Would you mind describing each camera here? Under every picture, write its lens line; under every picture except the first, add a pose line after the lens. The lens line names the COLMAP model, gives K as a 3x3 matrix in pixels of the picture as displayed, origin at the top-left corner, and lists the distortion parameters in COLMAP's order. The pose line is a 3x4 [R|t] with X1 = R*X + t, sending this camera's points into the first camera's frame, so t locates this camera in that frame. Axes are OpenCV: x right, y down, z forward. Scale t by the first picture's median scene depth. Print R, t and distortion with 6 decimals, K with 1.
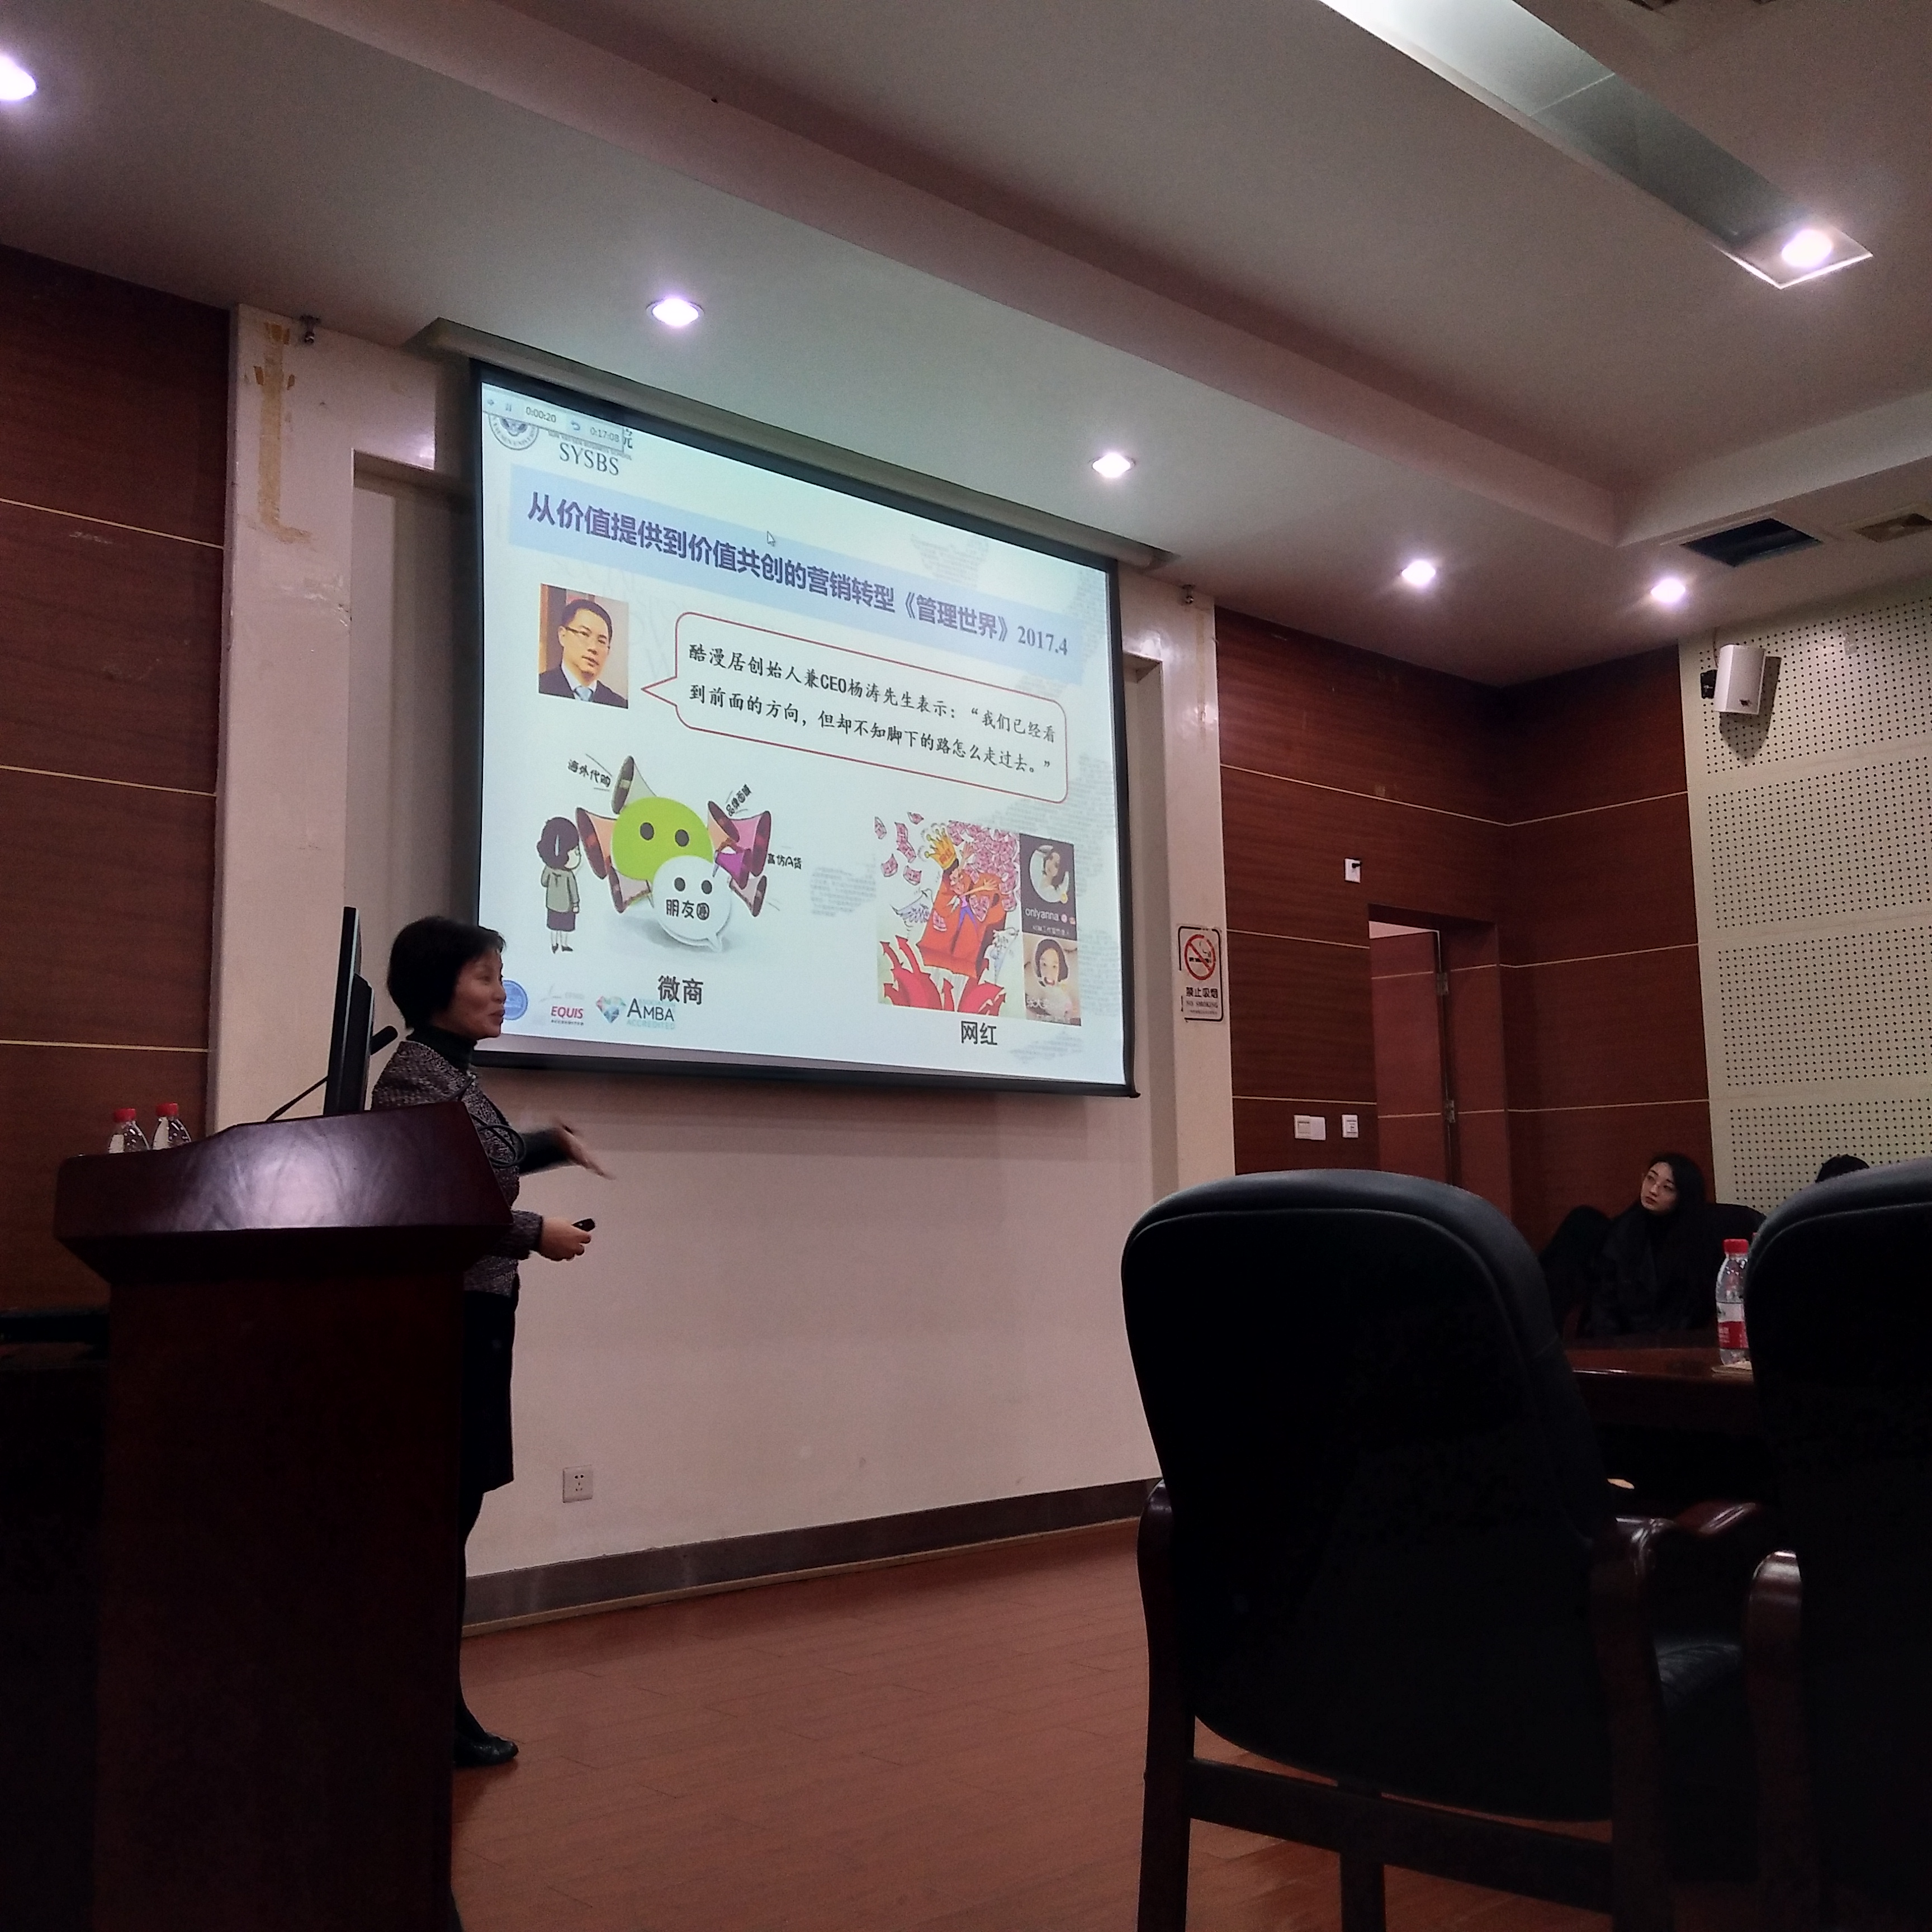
lens RADIAL K [[1955.1, 0, 966.0], [0, 1955.1, 966.0], [0, 0, 1]] dist [0.043936, -0.007677]
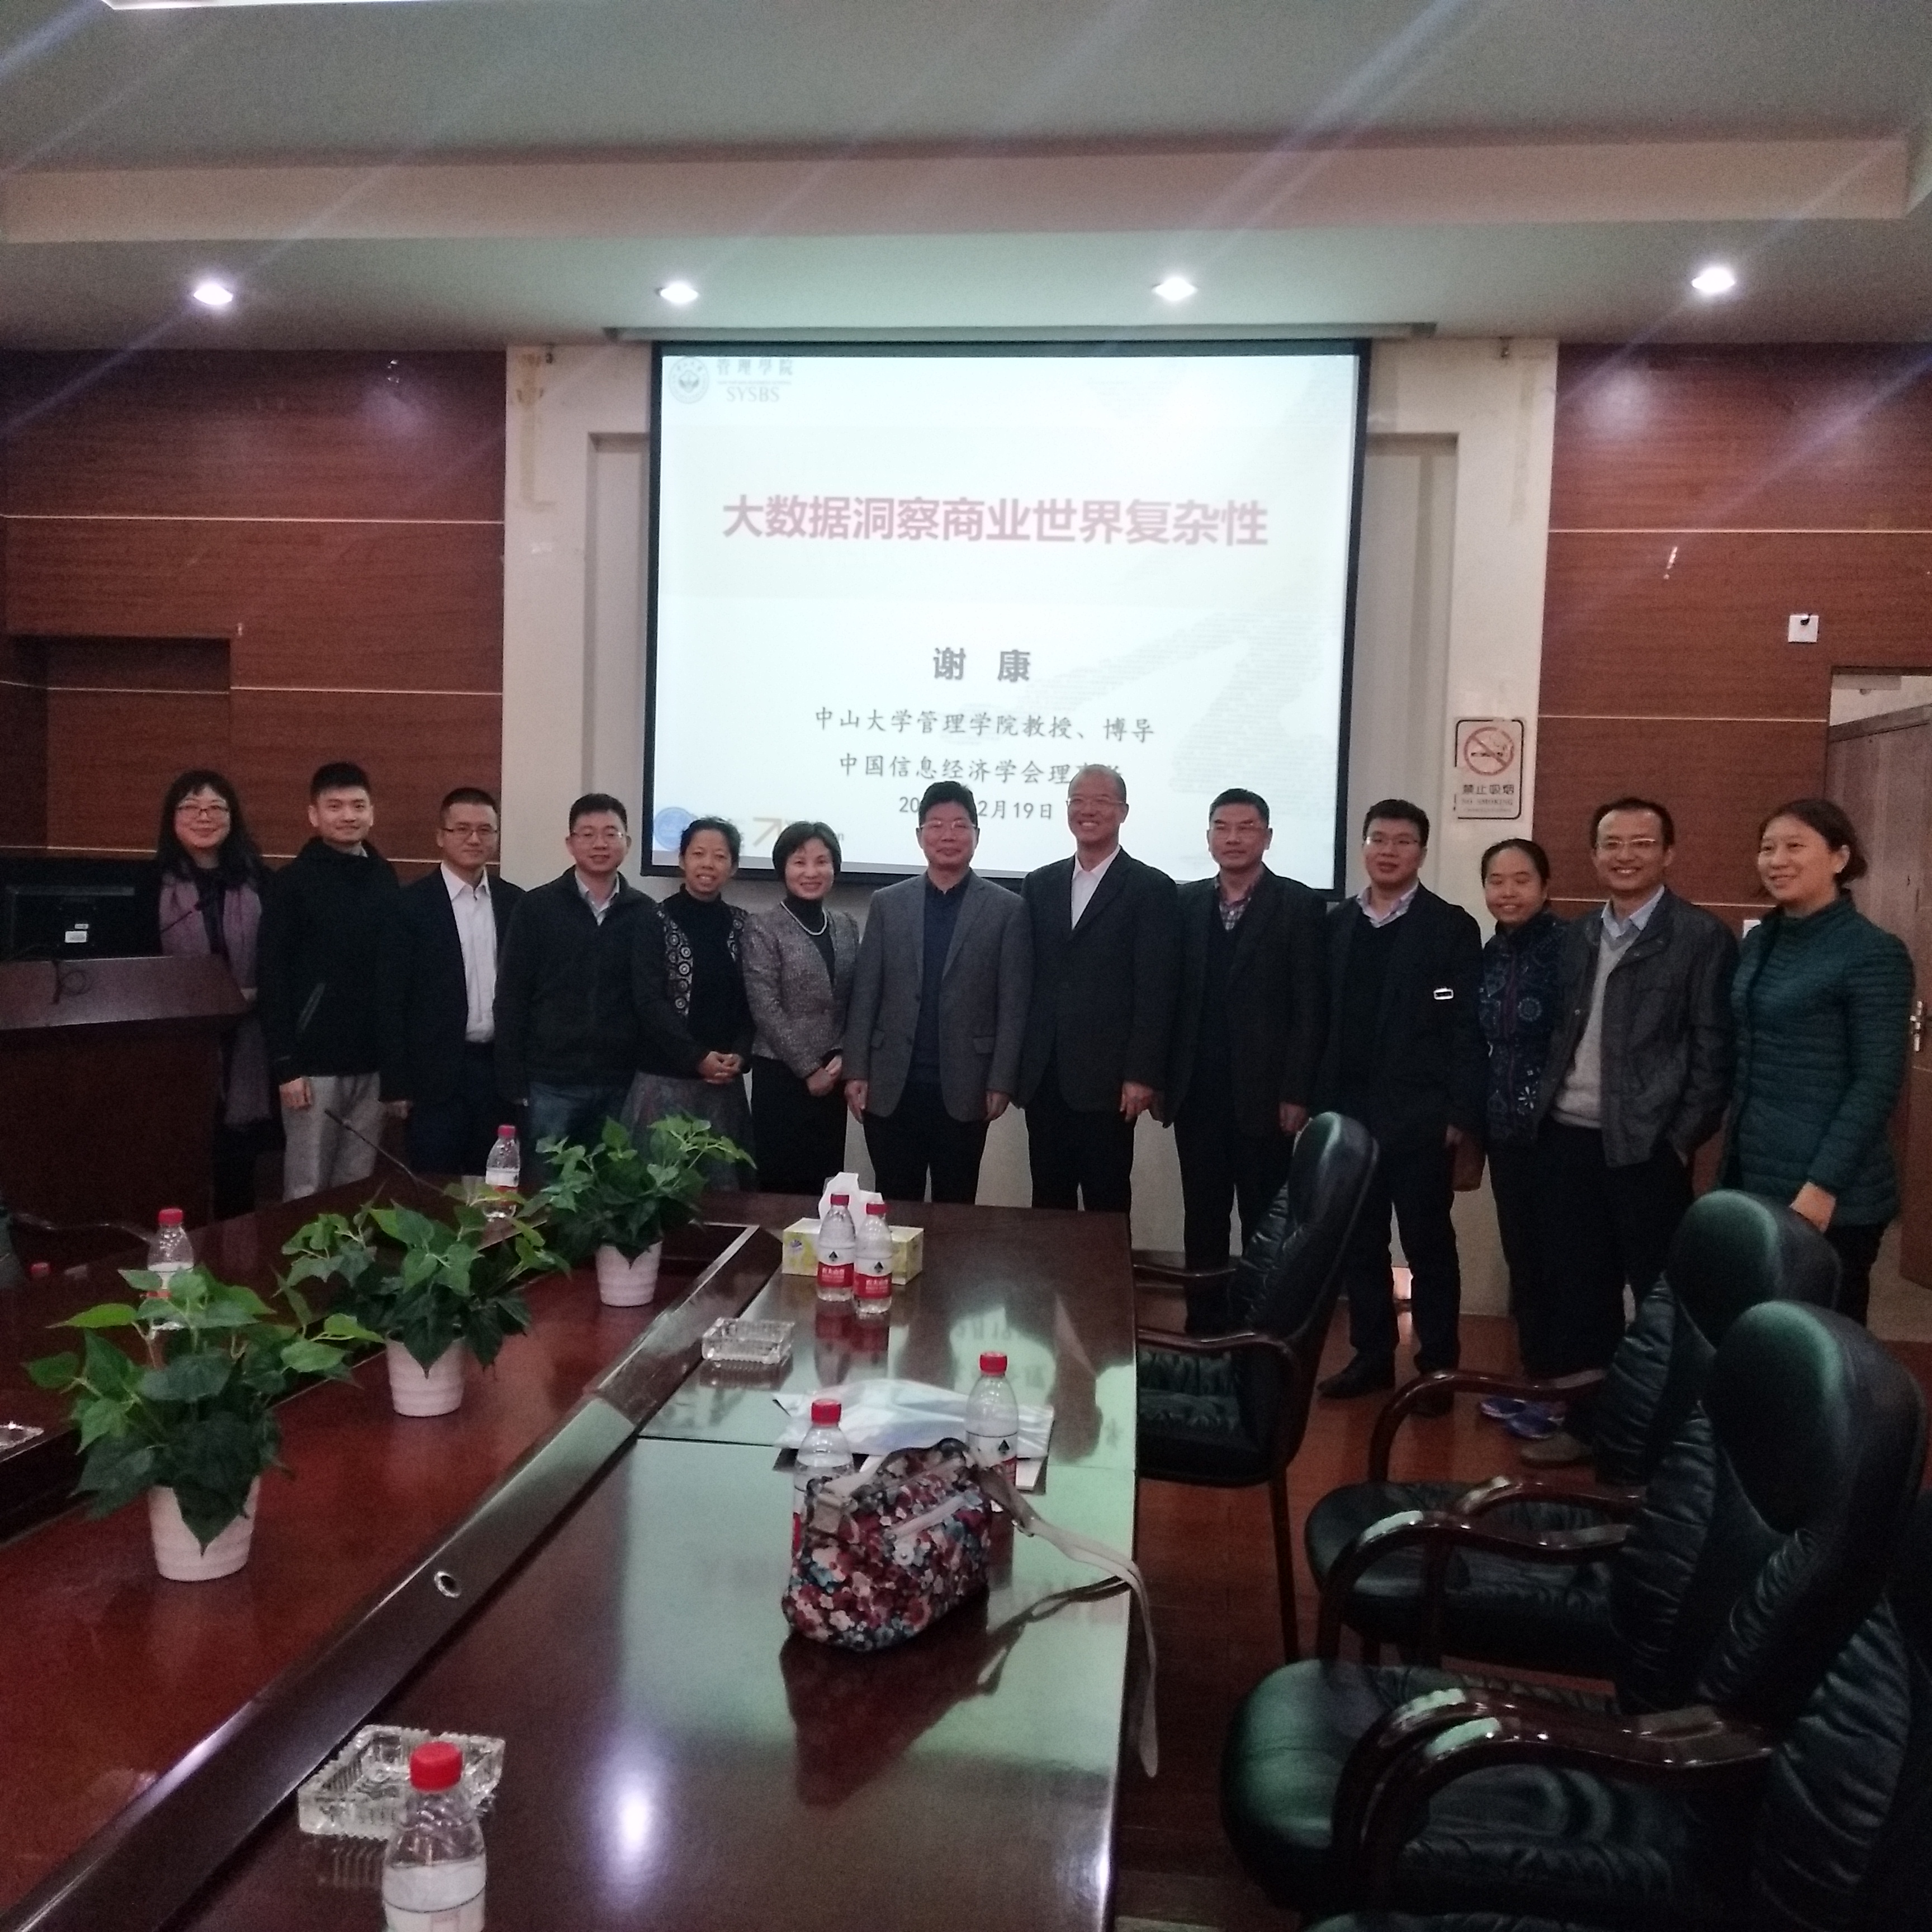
lens RADIAL K [[1955.1, 0, 966.0], [0, 1955.1, 966.0], [0, 0, 1]] dist [0.043936, -0.007677]
pose [[0.644302, 0.084557, -0.760082, 0.698469], [0.057940, 0.985616, 0.158761, -0.068654], [0.762573, -0.146329, 0.630135, 0.198457]]
